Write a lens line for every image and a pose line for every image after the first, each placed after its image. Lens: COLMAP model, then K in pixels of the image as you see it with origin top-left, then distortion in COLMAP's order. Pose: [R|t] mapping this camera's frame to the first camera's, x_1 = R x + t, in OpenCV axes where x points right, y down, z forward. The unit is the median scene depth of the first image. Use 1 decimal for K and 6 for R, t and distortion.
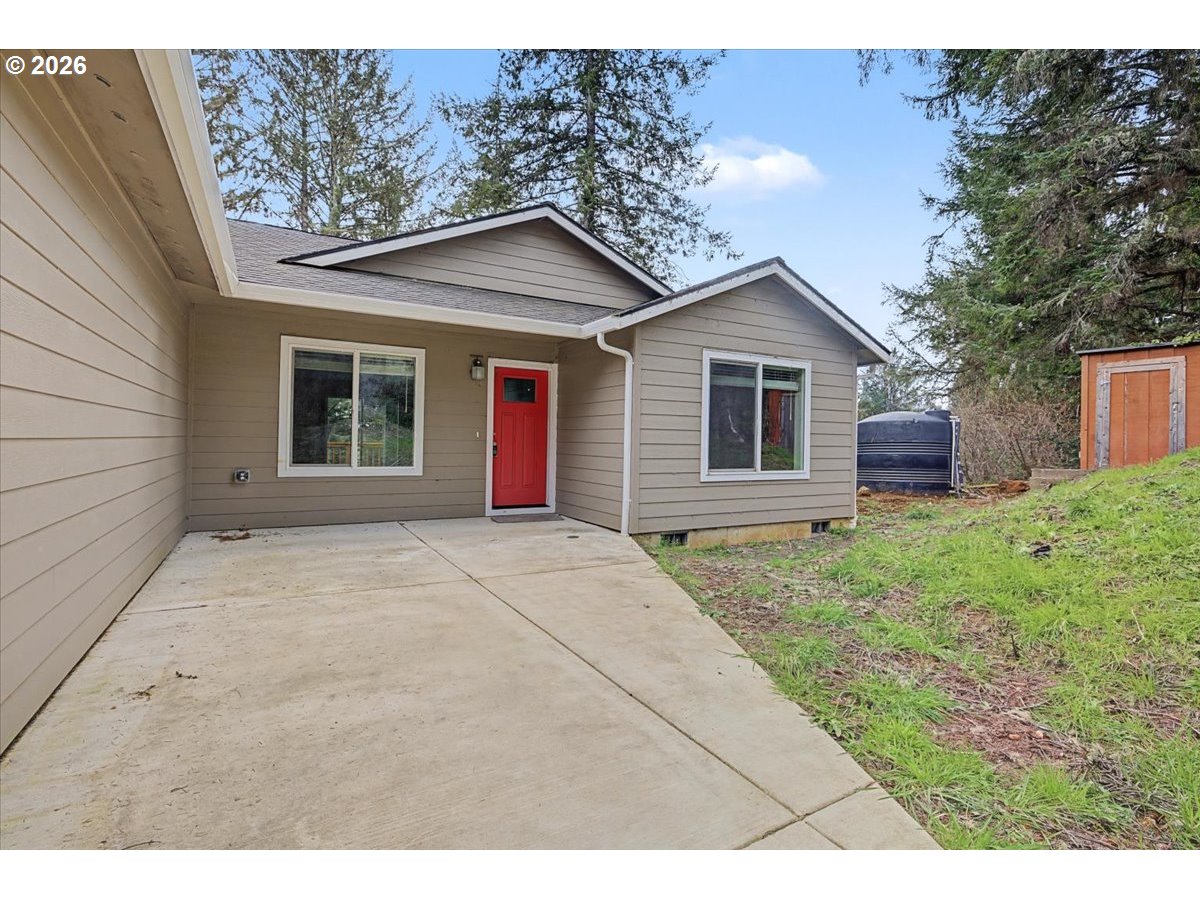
lens RADIAL K [[584.9, 0, 596.8], [0, 584.9, 442.7], [0, 0, 1]] dist [0.000128, -0.000162]
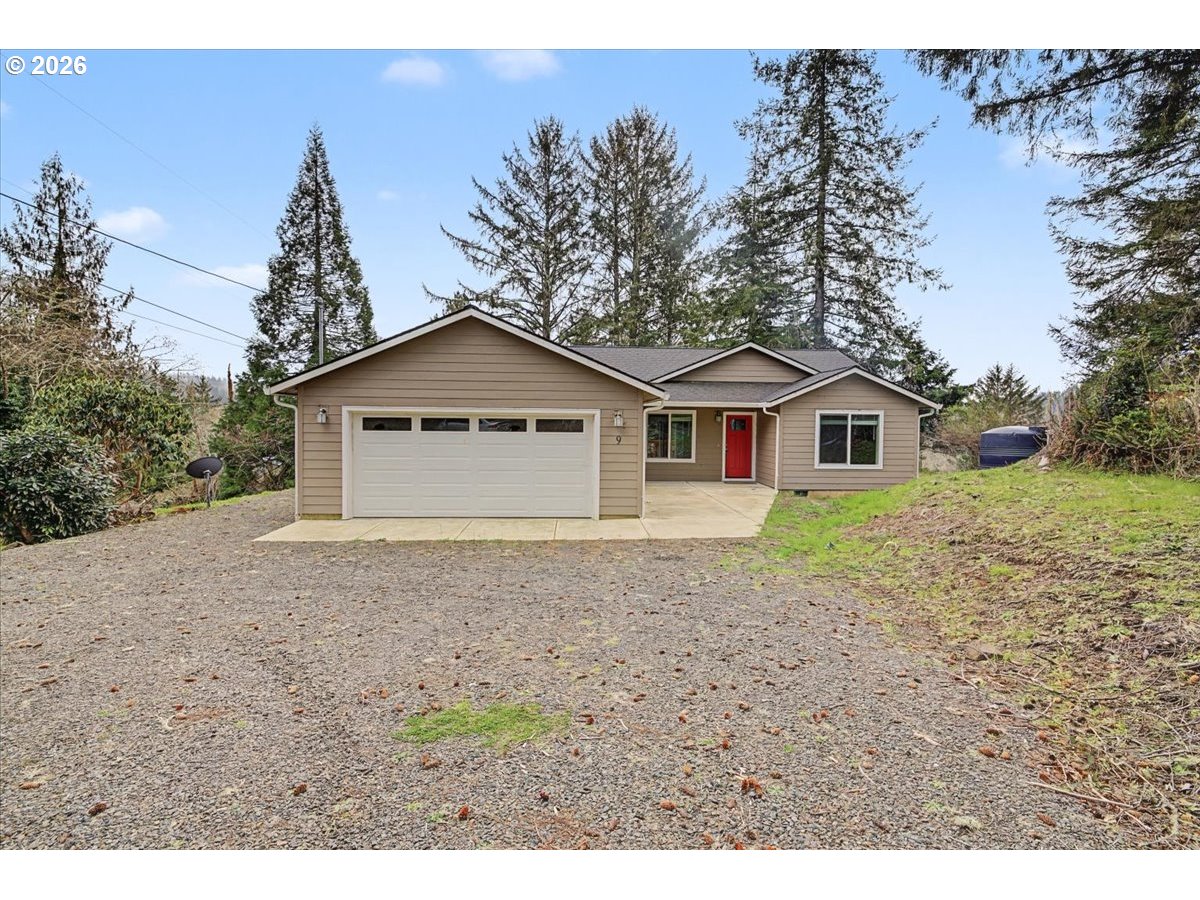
lens RADIAL K [[584.9, 0, 593.9], [0, 584.9, 442.1], [0, 0, 1]] dist [0.000128, -0.000162]
pose [[0.892380, 0.009976, -0.451174, 0.408707], [0.003312, 0.999584, 0.028653, -0.096607], [0.451272, -0.027064, 0.891976, -1.310231]]
